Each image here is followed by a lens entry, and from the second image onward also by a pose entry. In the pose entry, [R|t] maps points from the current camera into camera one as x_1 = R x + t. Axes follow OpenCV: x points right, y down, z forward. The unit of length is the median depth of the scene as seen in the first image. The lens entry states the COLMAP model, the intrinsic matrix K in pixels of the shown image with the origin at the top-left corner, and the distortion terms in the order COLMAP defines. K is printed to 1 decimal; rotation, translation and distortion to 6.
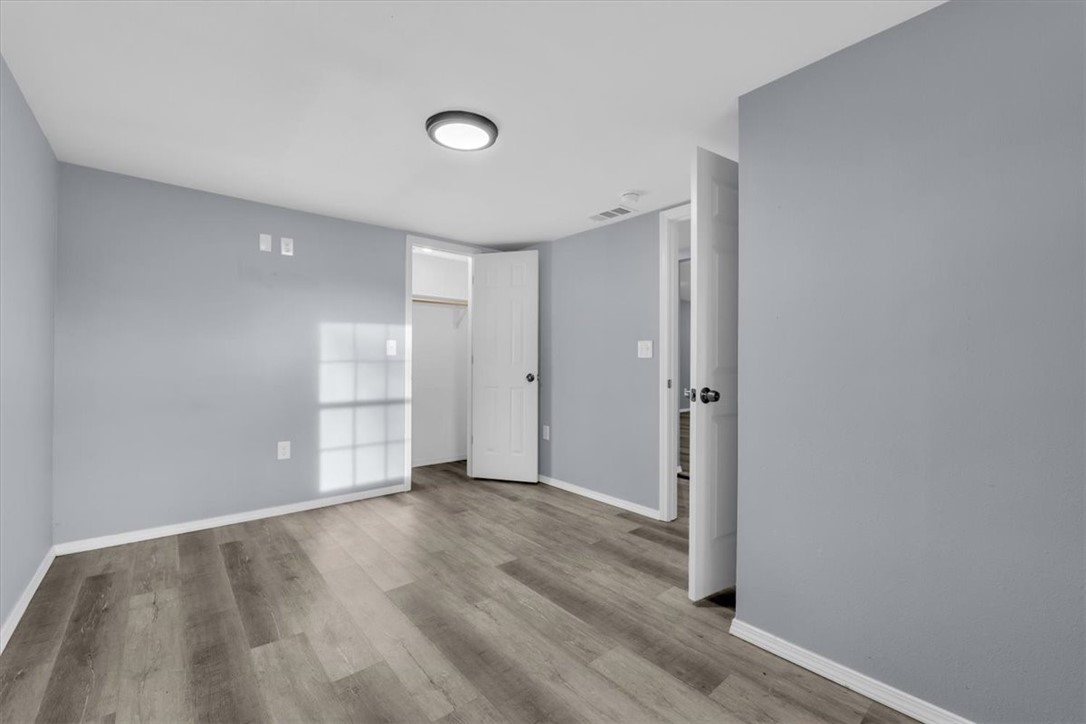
lens RADIAL K [[445.9, 0, 544.2], [0, 445.9, 361.6], [0, 0, 1]] dist [-0.001286, -0.000190]
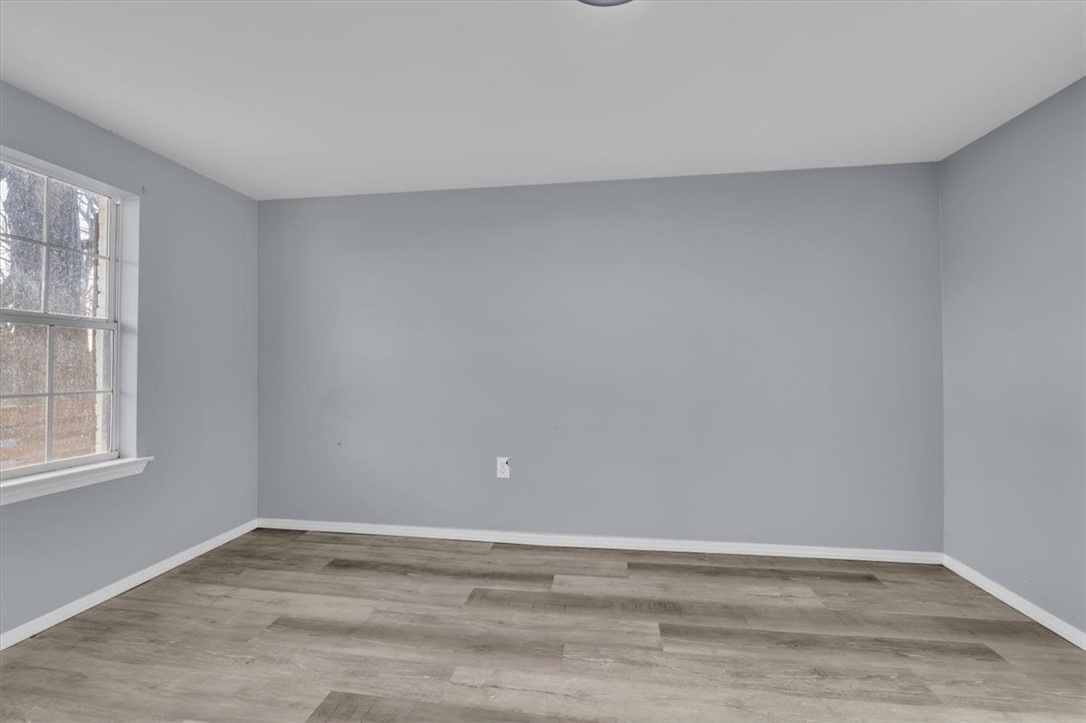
lens RADIAL K [[445.9, 0, 544.2], [0, 445.9, 361.1], [0, 0, 1]] dist [-0.001286, -0.000190]
pose [[-0.747399, -0.006580, -0.664343, 0.240264], [-0.000211, 0.999953, -0.009666, -0.000203], [0.664376, -0.007084, -0.747365, 1.315898]]
